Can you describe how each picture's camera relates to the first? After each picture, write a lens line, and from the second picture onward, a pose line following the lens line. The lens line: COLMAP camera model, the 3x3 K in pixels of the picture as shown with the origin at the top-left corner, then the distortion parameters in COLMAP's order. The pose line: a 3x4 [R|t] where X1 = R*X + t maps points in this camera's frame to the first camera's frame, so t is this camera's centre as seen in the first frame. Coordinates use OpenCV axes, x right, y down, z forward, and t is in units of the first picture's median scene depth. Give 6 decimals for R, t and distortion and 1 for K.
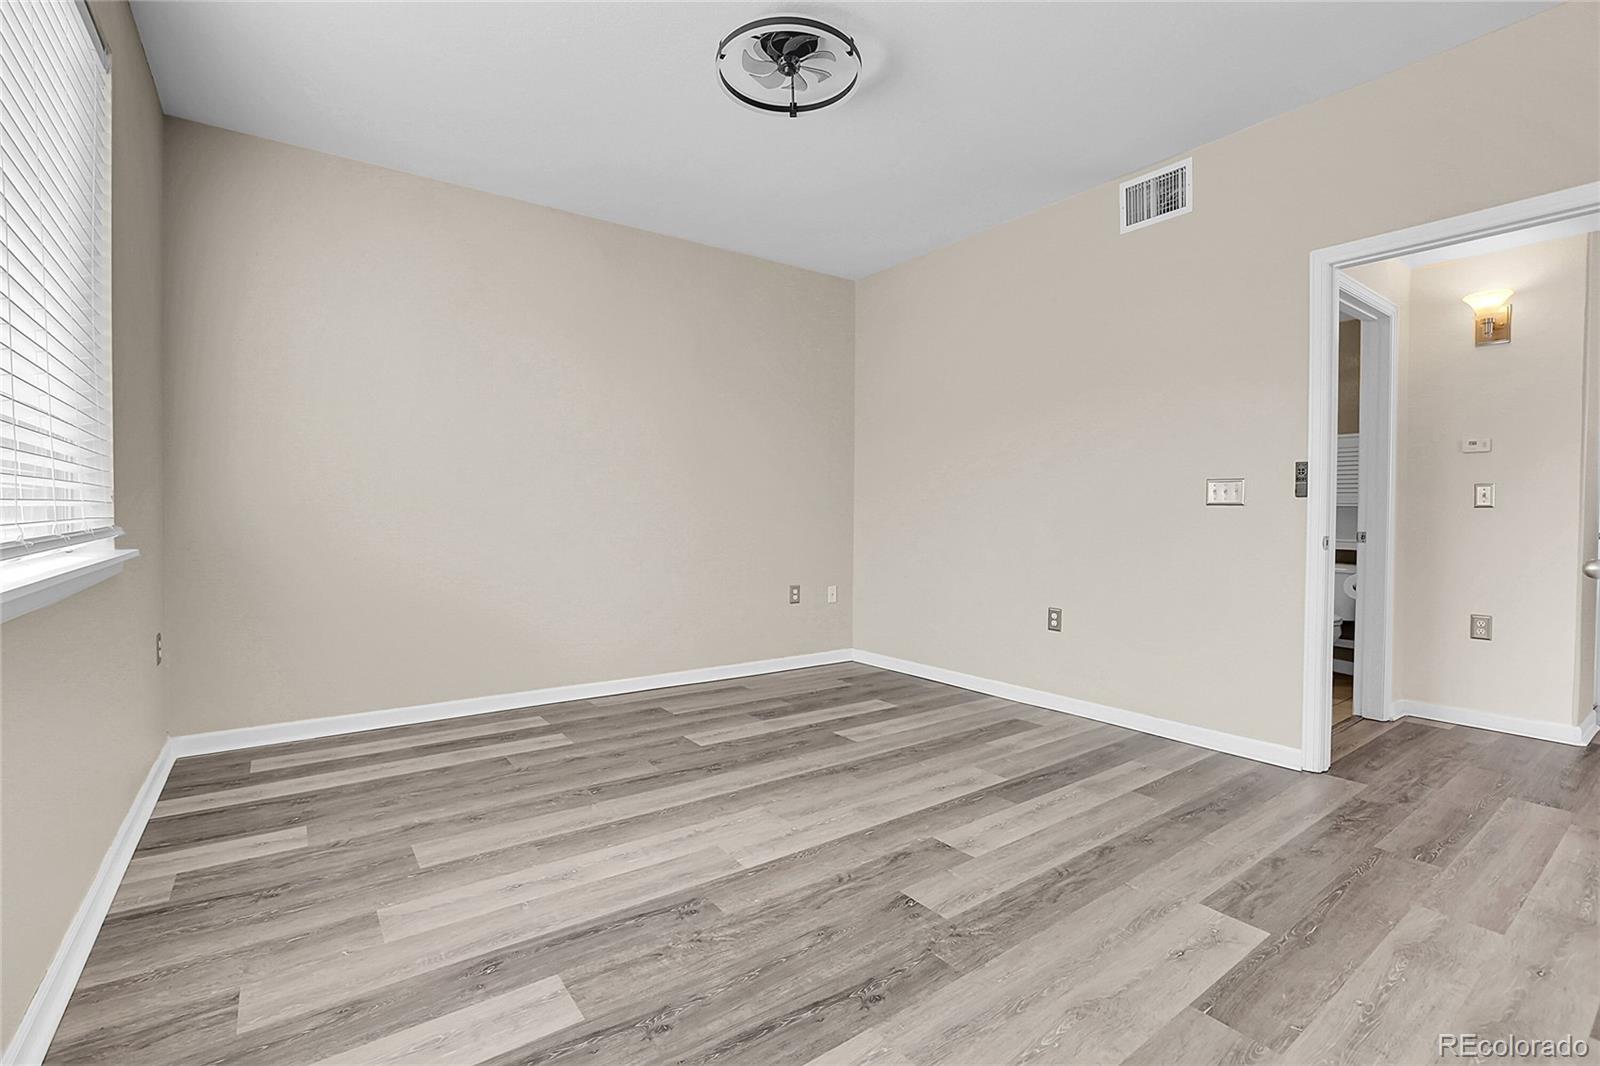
lens RADIAL K [[726.0, 0, 792.4], [0, 726.0, 529.9], [0, 0, 1]] dist [-0.047478, 0.014673]
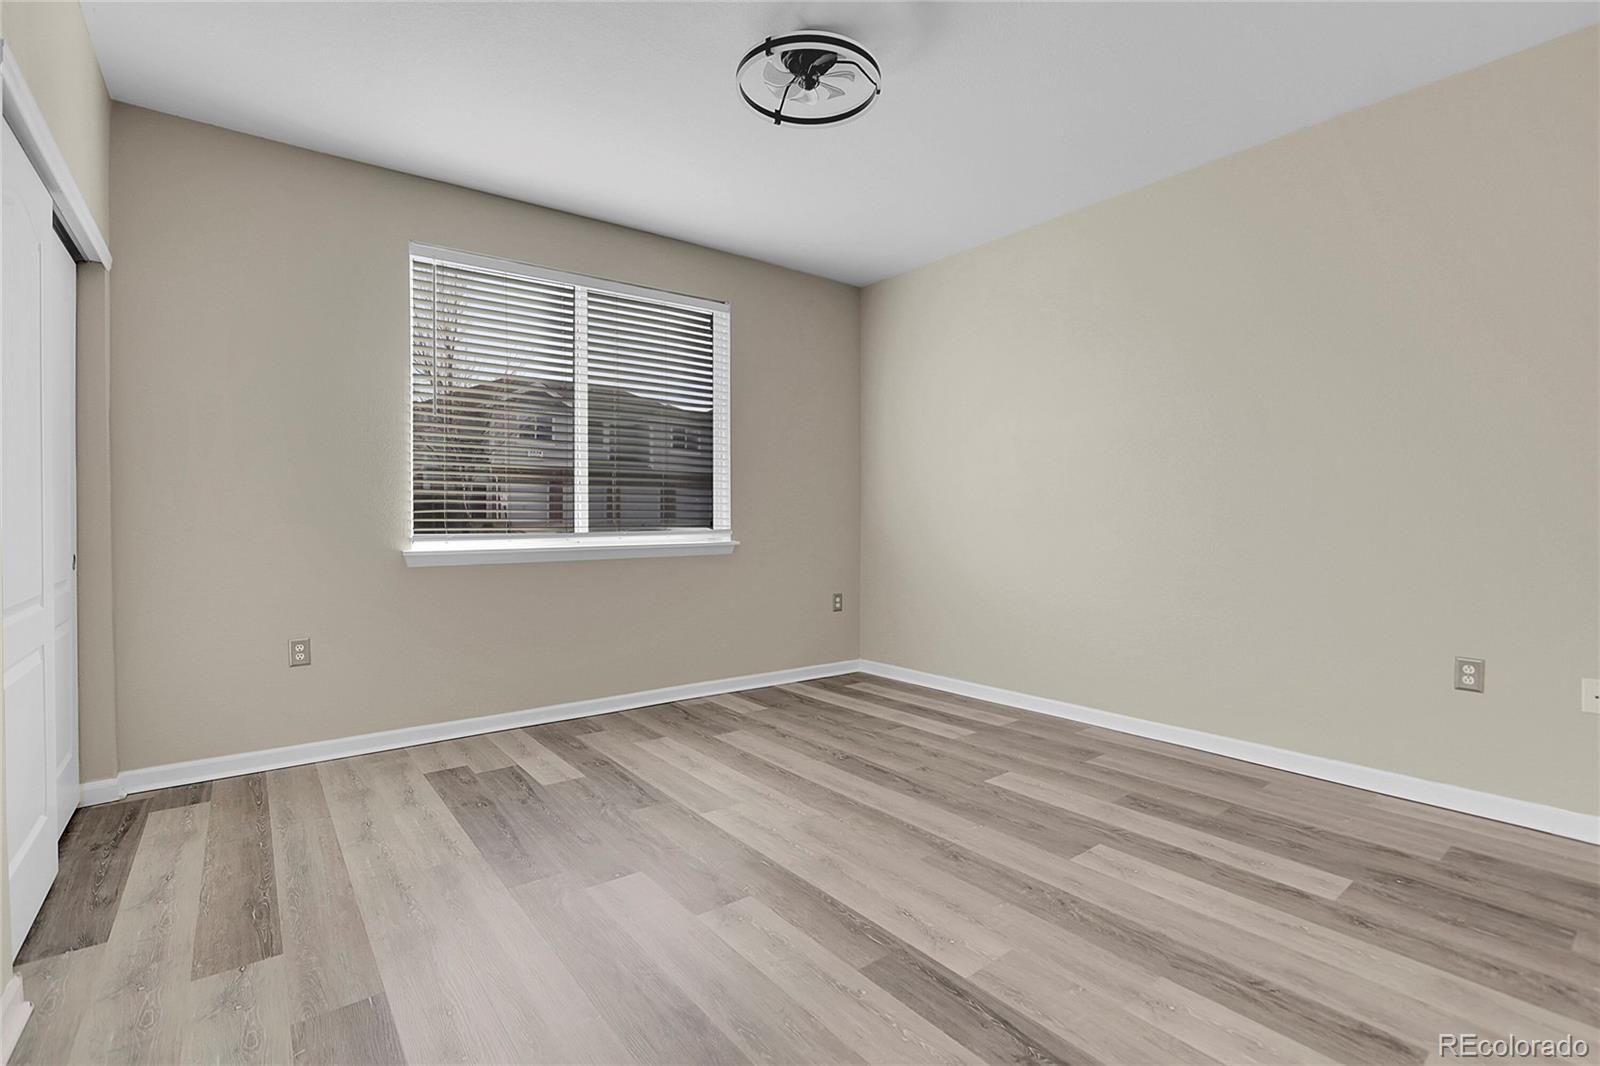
lens RADIAL K [[726.0, 0, 783.1], [0, 726.0, 528.0], [0, 0, 1]] dist [-0.047478, 0.014673]
pose [[0.019483, -0.002572, -0.999807, 0.780435], [-0.023650, 0.999716, -0.003032, -0.001538], [0.999530, 0.023705, 0.019416, 0.761542]]
